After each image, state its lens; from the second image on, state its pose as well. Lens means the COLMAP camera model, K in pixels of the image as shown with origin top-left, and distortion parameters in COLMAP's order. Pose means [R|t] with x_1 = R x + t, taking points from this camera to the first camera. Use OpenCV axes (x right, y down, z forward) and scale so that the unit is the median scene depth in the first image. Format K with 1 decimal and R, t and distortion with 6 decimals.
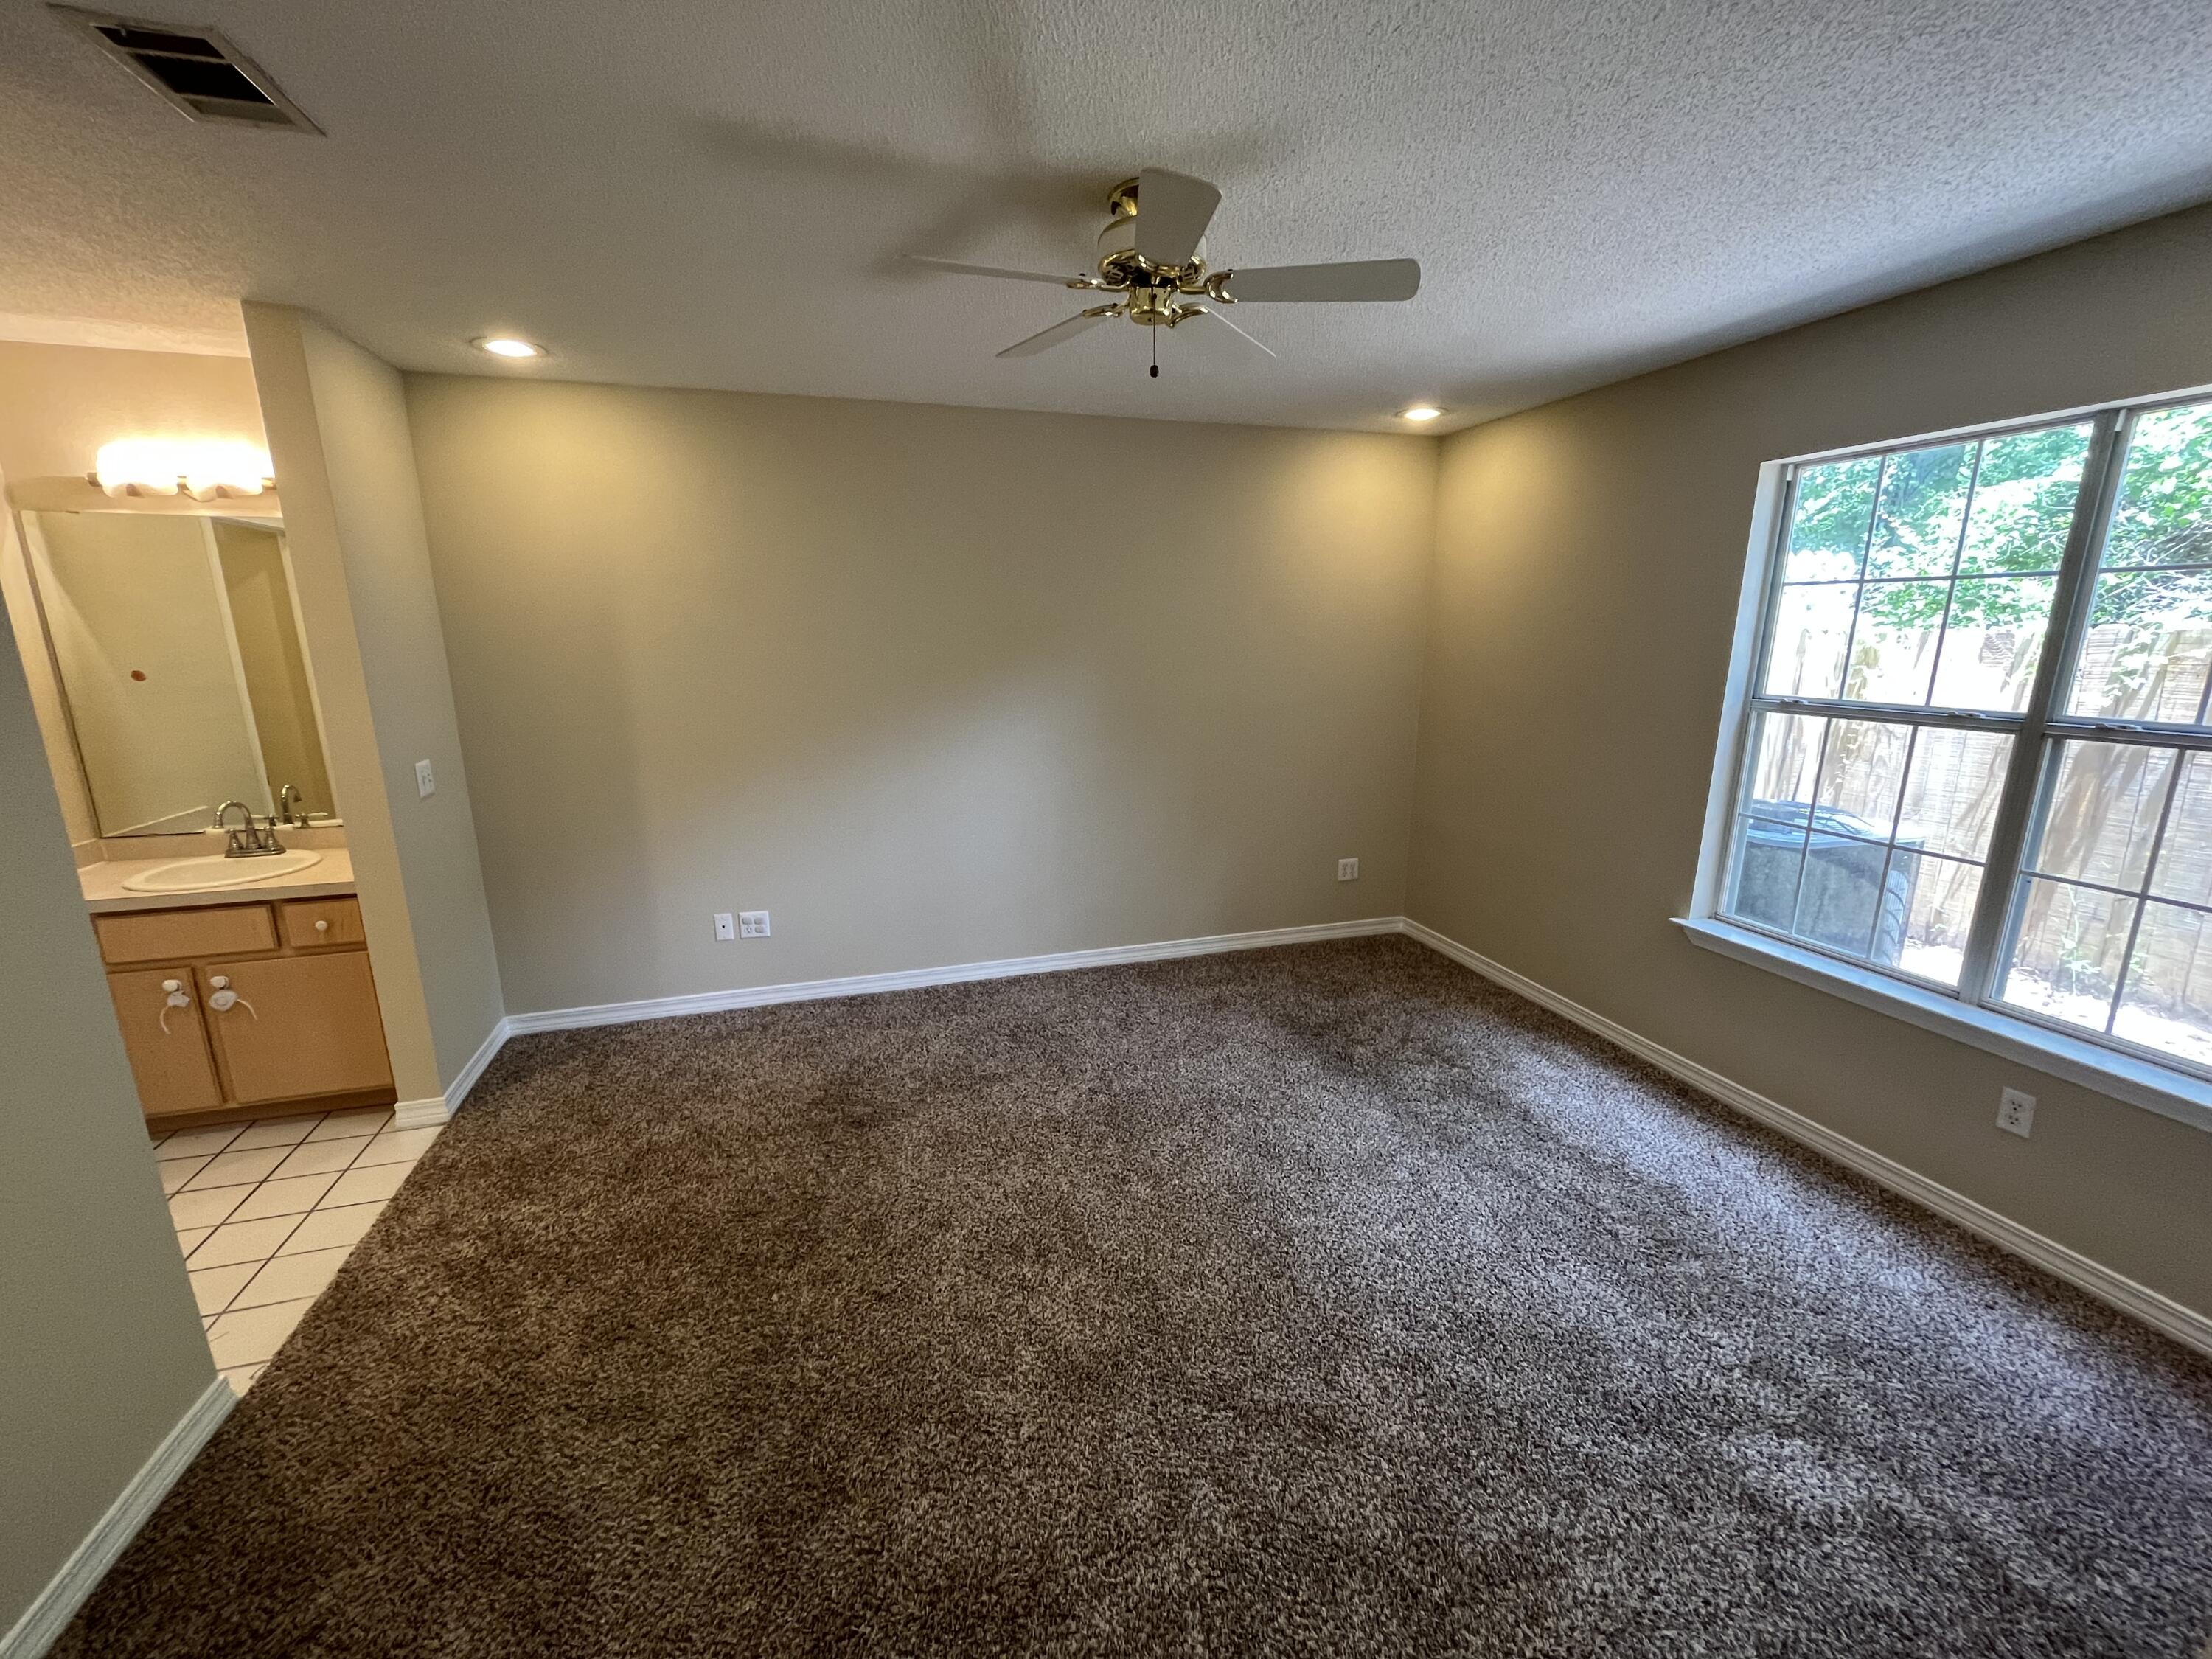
lens RADIAL K [[892.8, 0, 1087.9], [0, 892.8, 838.2], [0, 0, 1]] dist [-0.002619, -0.000322]
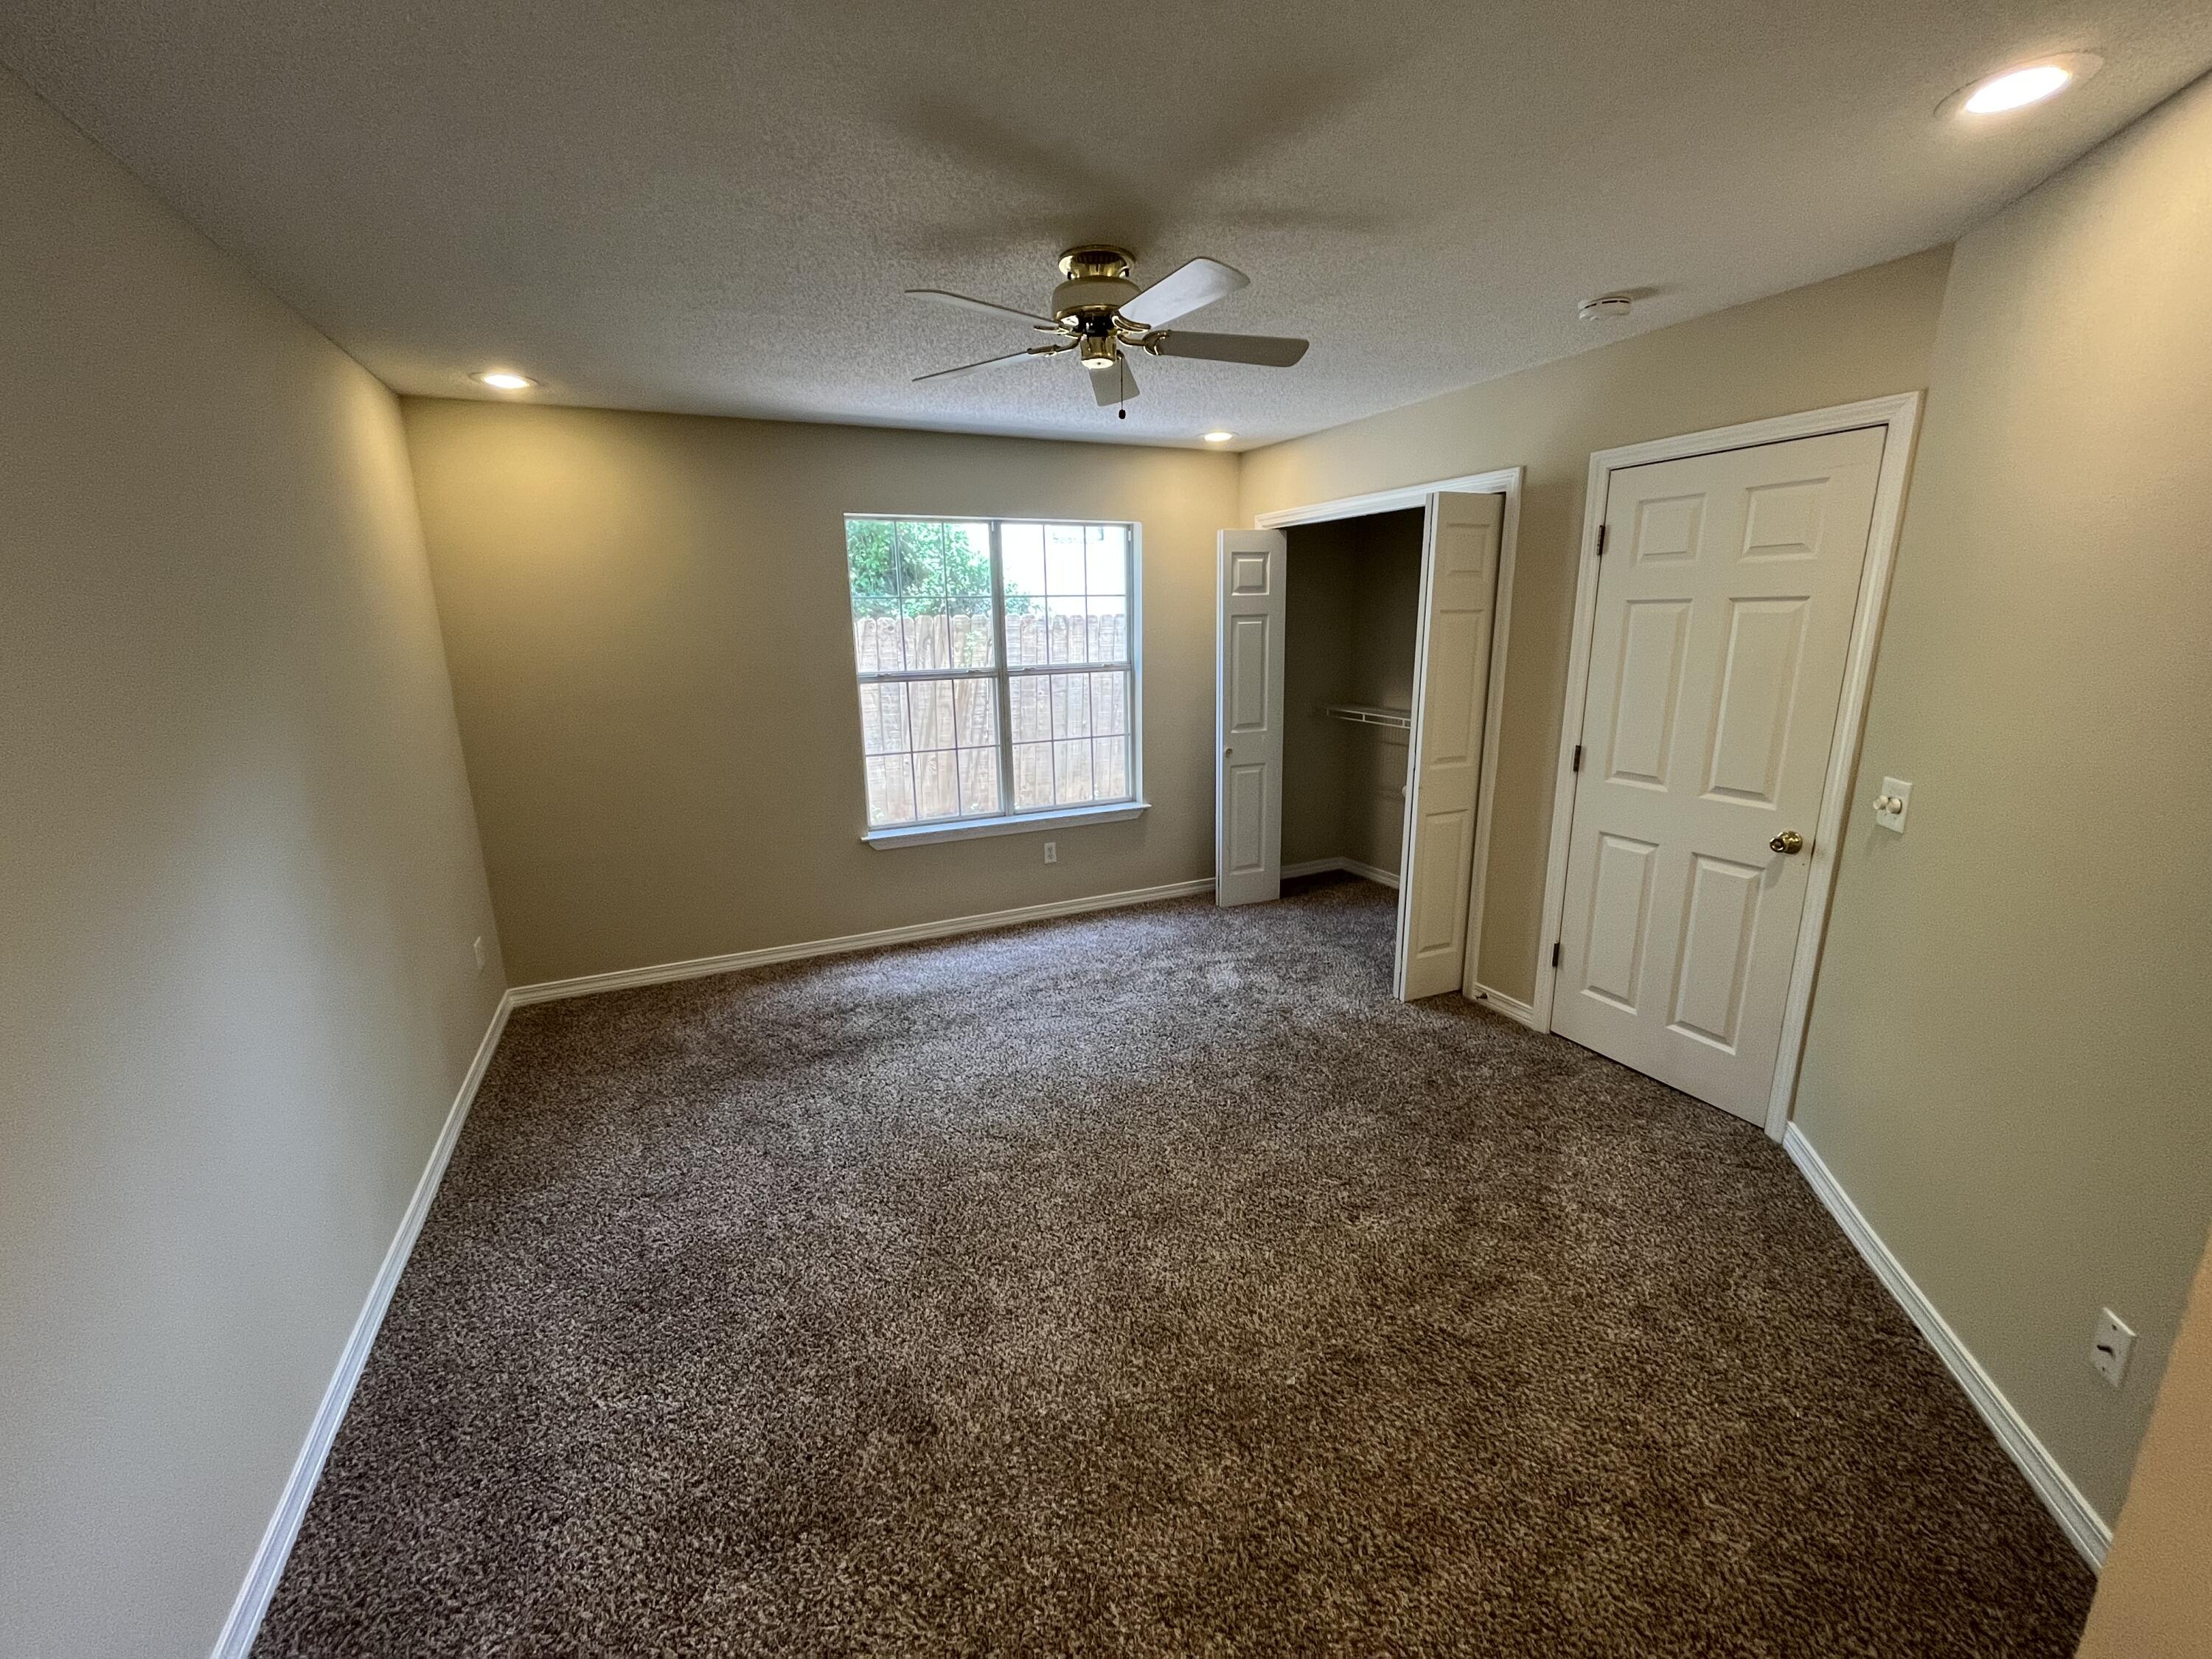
lens RADIAL K [[892.8, 0, 1091.7], [0, 892.8, 829.6], [0, 0, 1]] dist [-0.002619, -0.000322]
pose [[-0.141075, -0.225491, 0.963977, -0.727438], [0.253786, 0.932941, 0.255372, -0.187019], [-0.956917, 0.280670, -0.074389, 0.766649]]
